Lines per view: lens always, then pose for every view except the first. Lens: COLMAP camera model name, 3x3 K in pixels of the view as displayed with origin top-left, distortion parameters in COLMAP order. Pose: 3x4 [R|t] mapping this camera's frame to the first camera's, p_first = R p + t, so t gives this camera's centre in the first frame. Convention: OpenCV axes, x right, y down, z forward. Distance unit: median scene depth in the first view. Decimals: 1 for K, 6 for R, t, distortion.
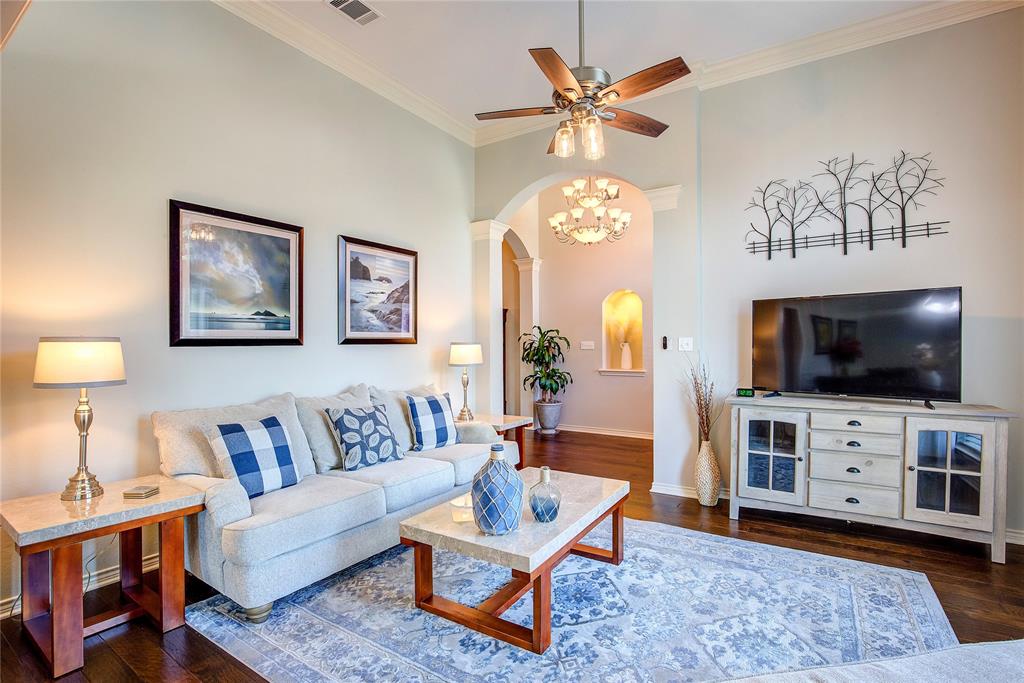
lens RADIAL K [[466.0, 0, 521.4], [0, 466.0, 348.3], [0, 0, 1]] dist [-0.033517, 0.004351]
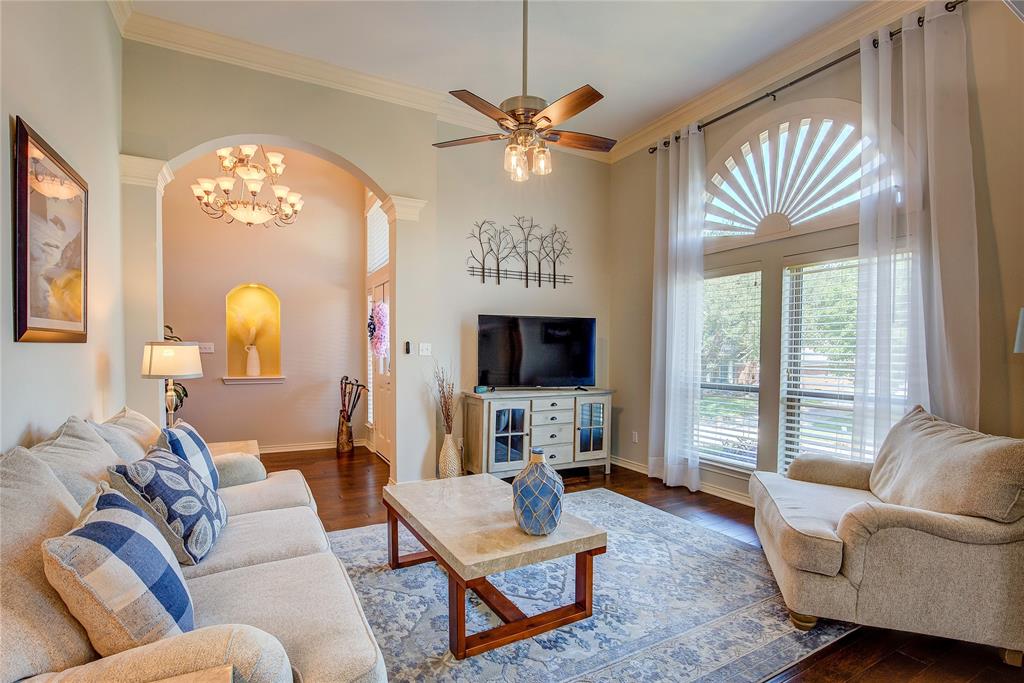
lens RADIAL K [[466.0, 0, 497.4], [0, 466.0, 373.5], [0, 0, 1]] dist [-0.033517, 0.004351]
pose [[0.510485, -0.031241, 0.859319, -0.585512], [-0.009525, 0.999073, 0.041980, 0.000653], [-0.859834, -0.029615, 0.509714, 0.340648]]
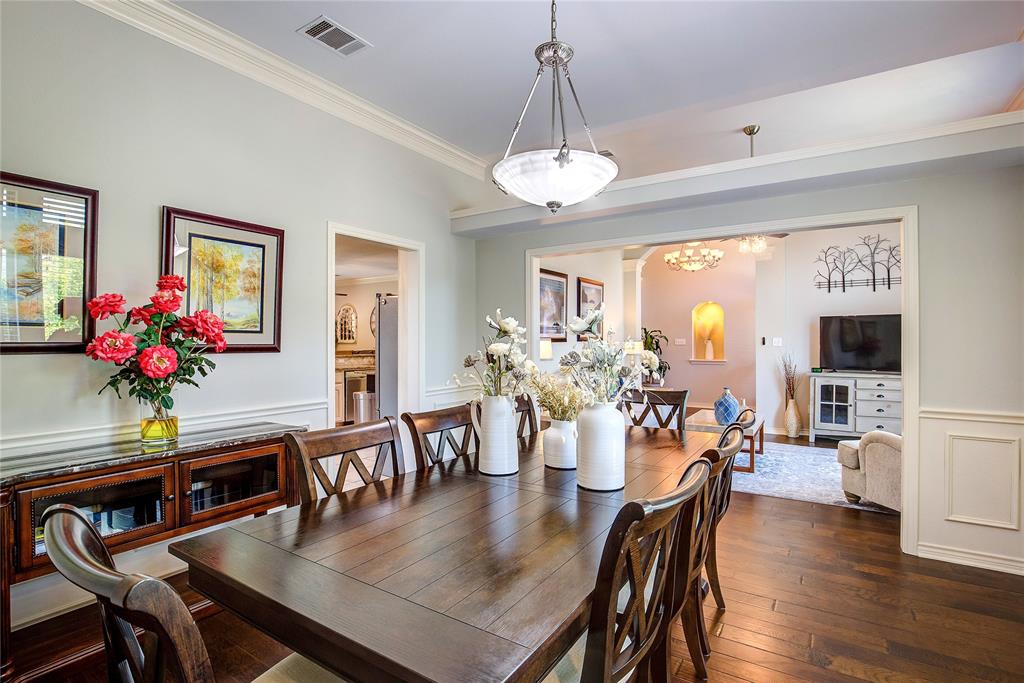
lens RADIAL K [[466.0, 0, 532.4], [0, 466.0, 338.0], [0, 0, 1]] dist [-0.033517, 0.004351]
pose [[0.999986, 0.003736, -0.003701, -0.599120], [-0.003776, 0.999933, -0.010901, -0.002081], [0.003660, 0.010915, 0.999934, -0.761477]]
